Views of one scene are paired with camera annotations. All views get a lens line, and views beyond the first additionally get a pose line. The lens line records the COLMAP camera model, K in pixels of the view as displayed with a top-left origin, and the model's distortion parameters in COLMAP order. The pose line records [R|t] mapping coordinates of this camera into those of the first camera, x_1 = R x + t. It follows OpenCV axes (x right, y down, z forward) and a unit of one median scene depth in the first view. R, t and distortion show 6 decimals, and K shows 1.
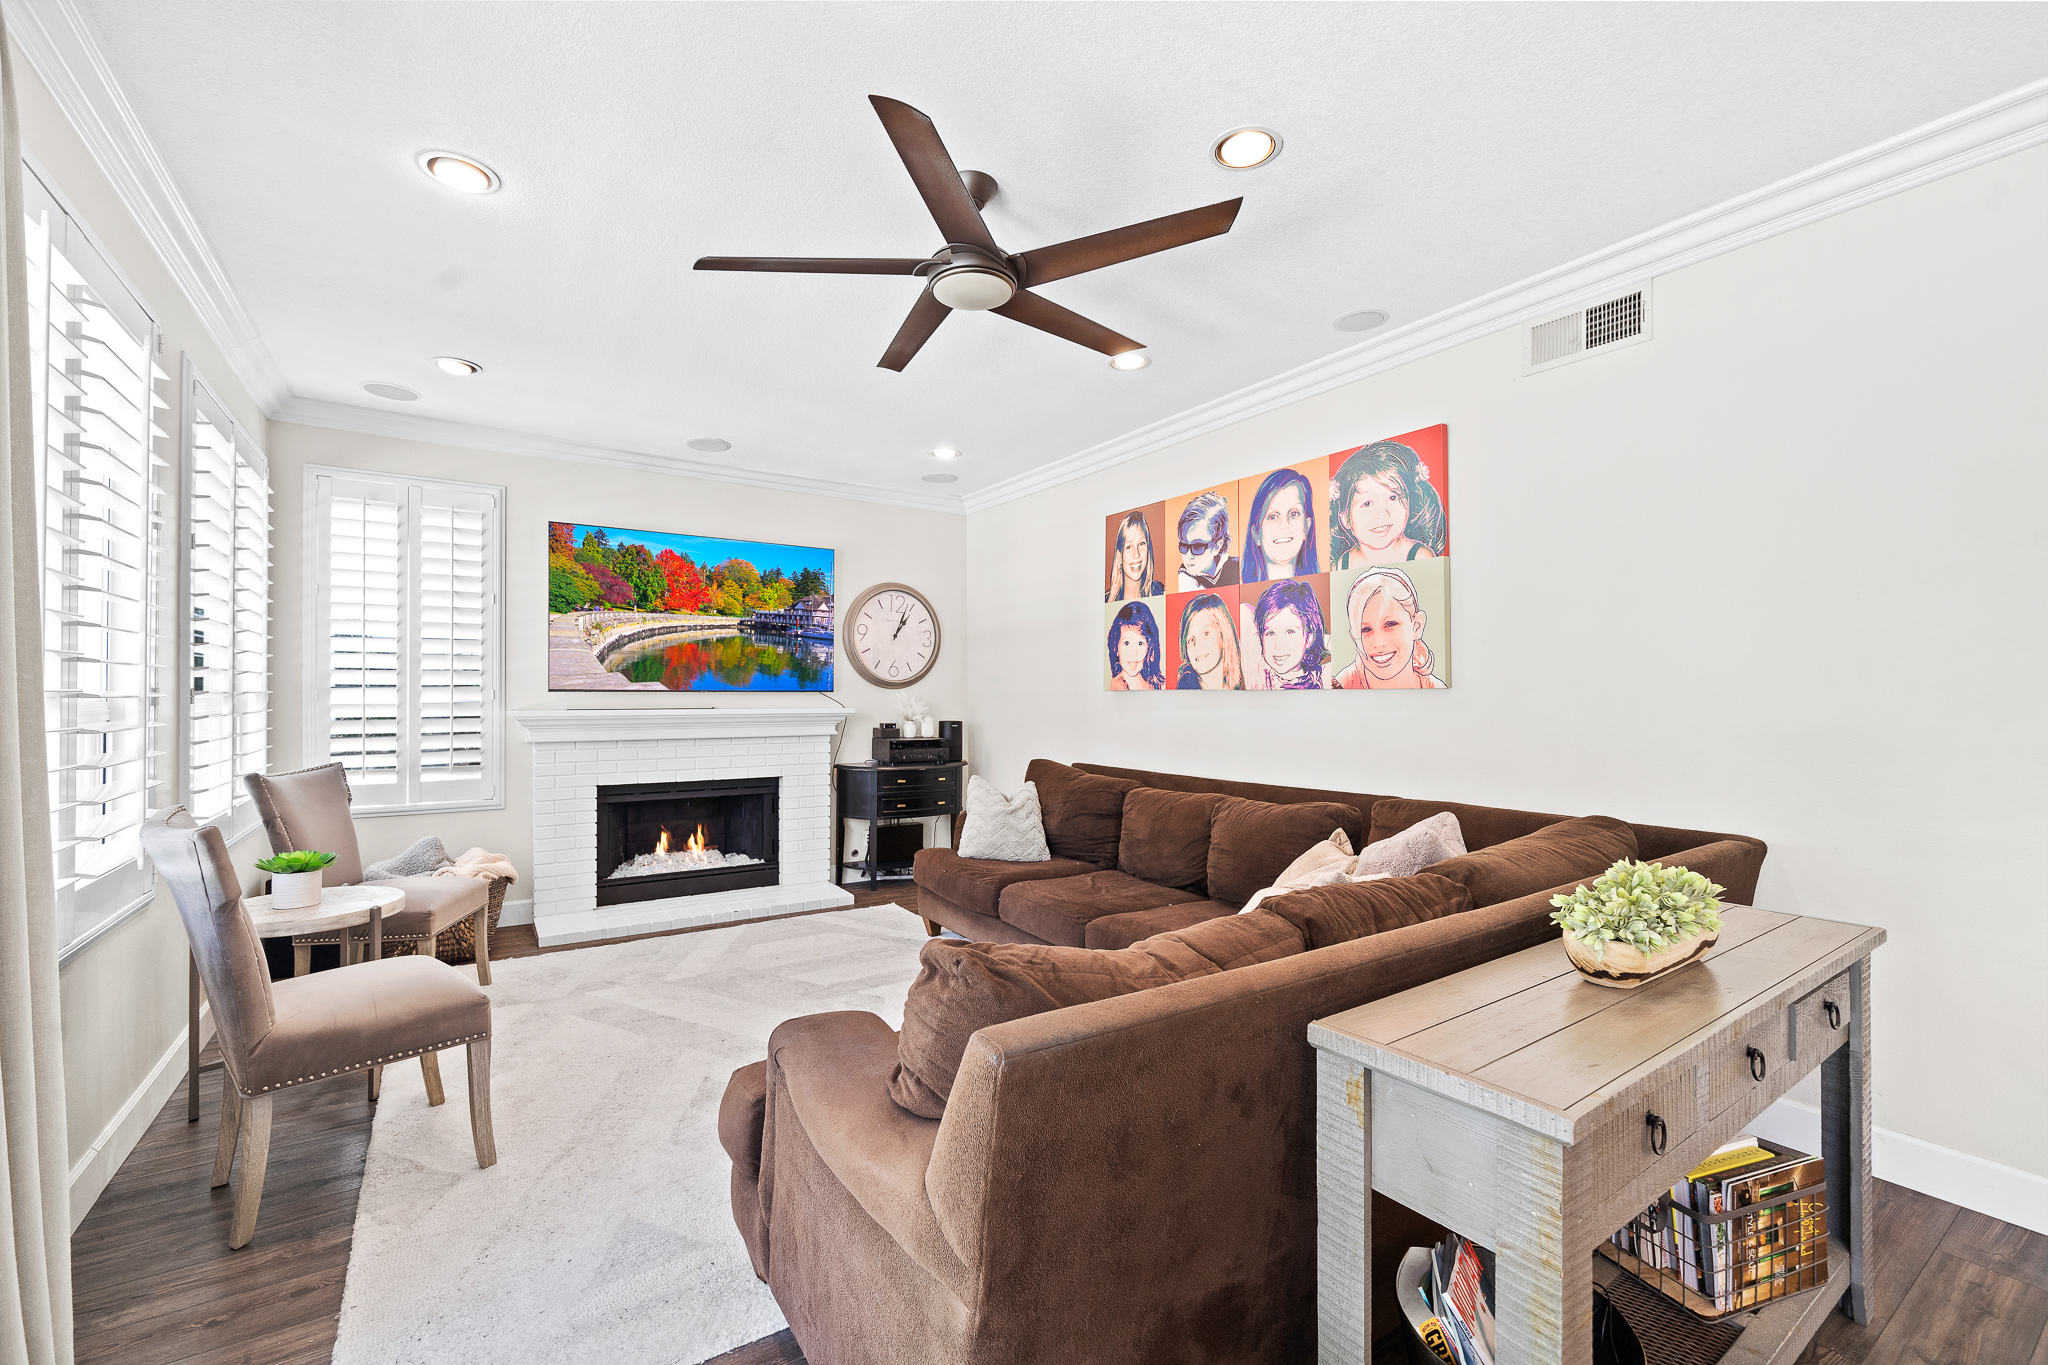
lens RADIAL K [[850.1, 0, 1020.8], [0, 850.1, 680.8], [0, 0, 1]] dist [-0.006407, 0.000223]
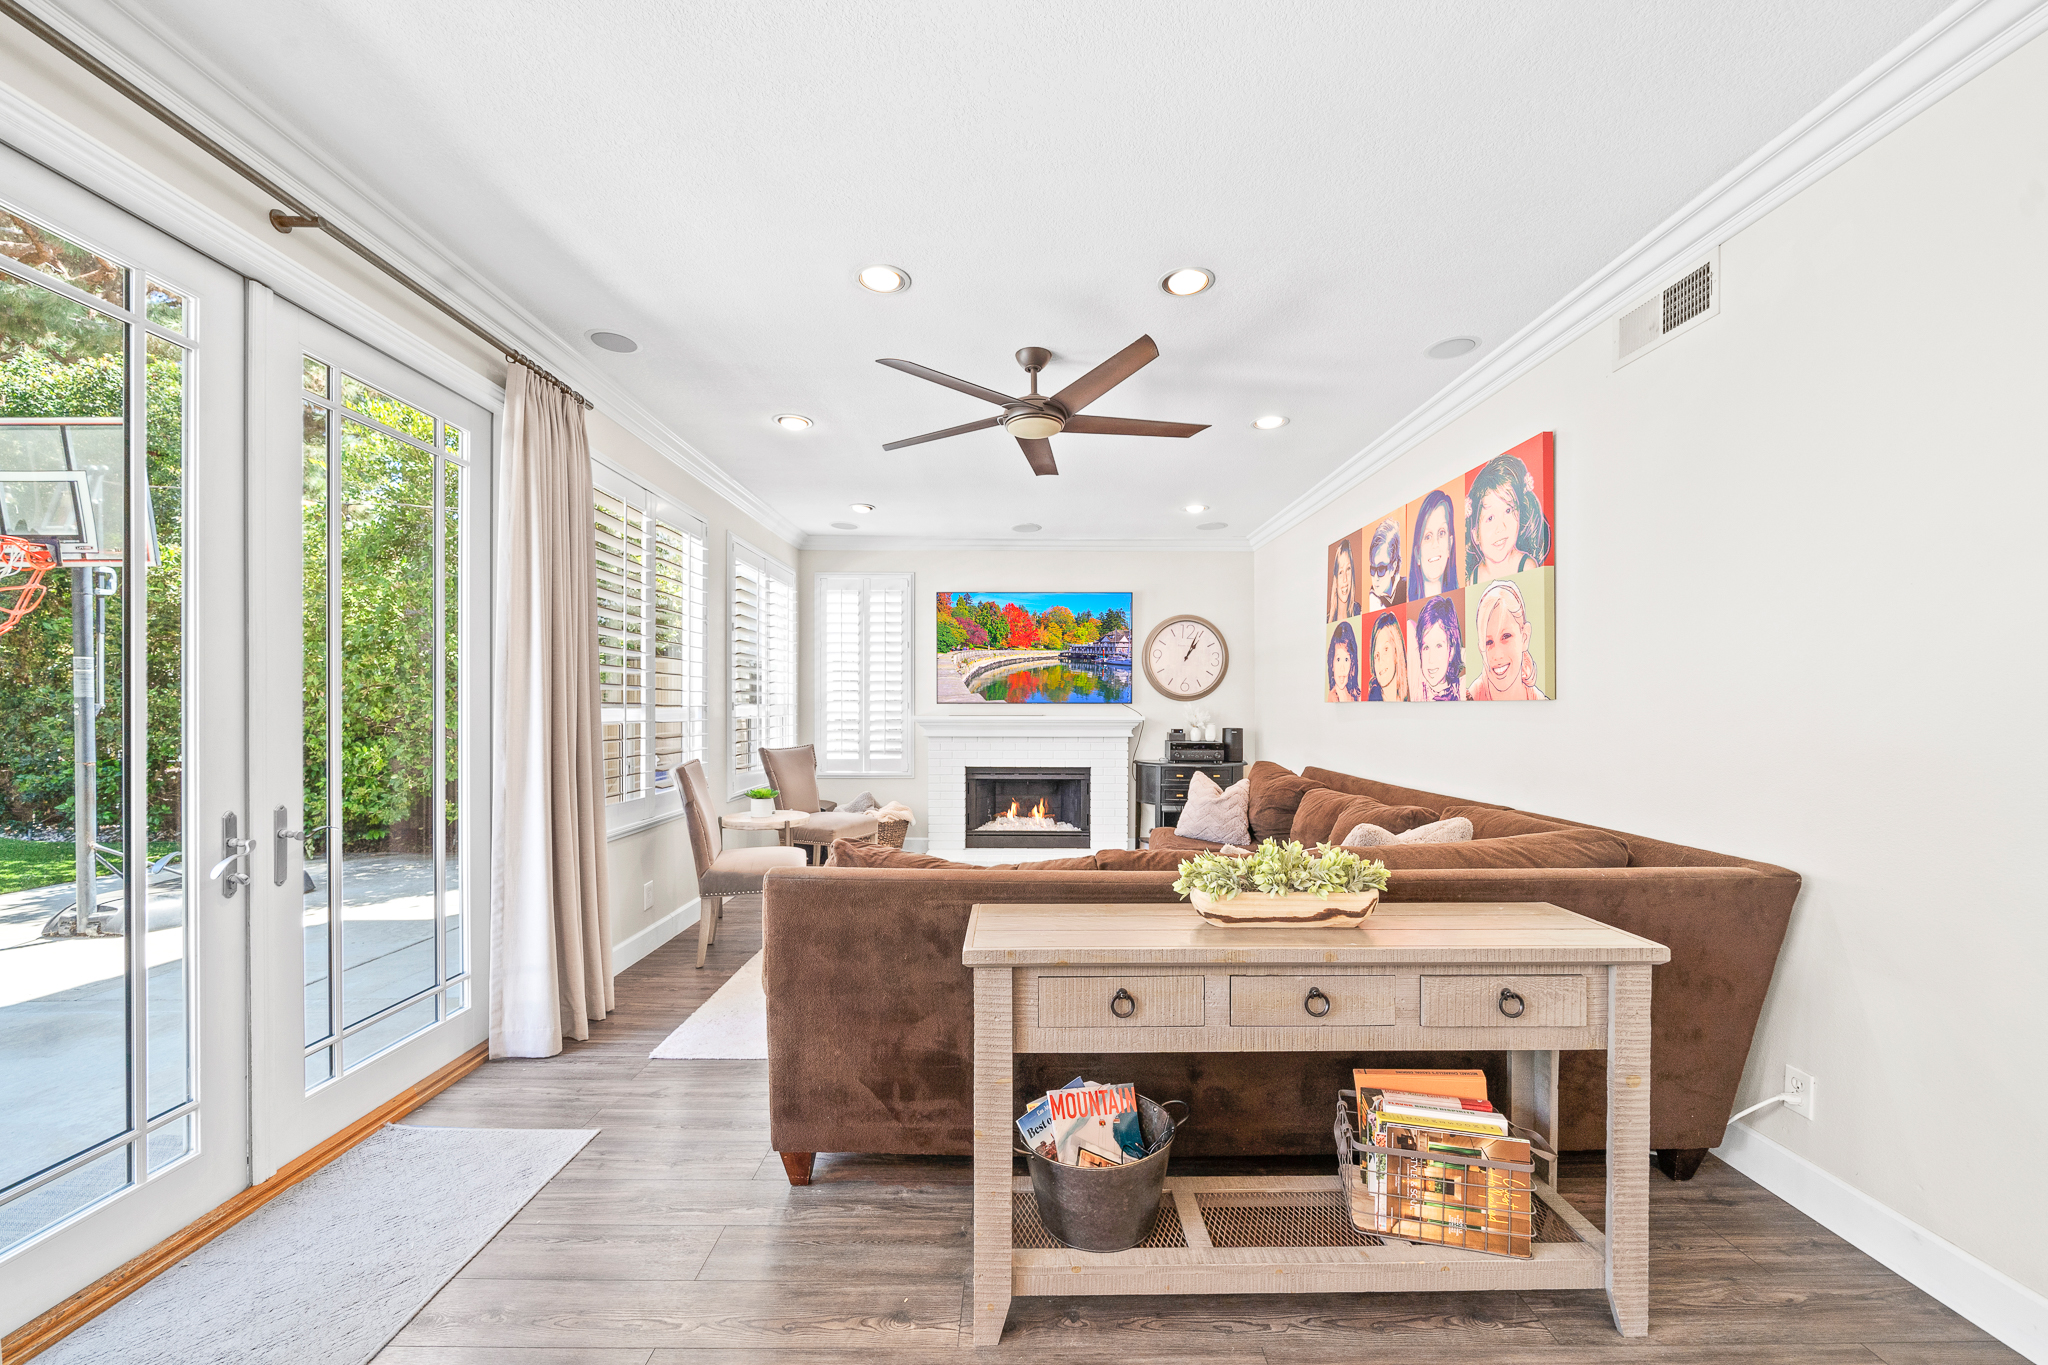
lens RADIAL K [[749.9, 0, 1028.0], [0, 749.9, 702.6], [0, 0, 1]] dist [-0.012800, -0.000354]
pose [[0.835523, -0.002301, -0.549450, 0.345521], [0.008587, 0.999924, 0.008870, -0.000331], [0.549388, -0.012129, 0.835479, -0.043635]]
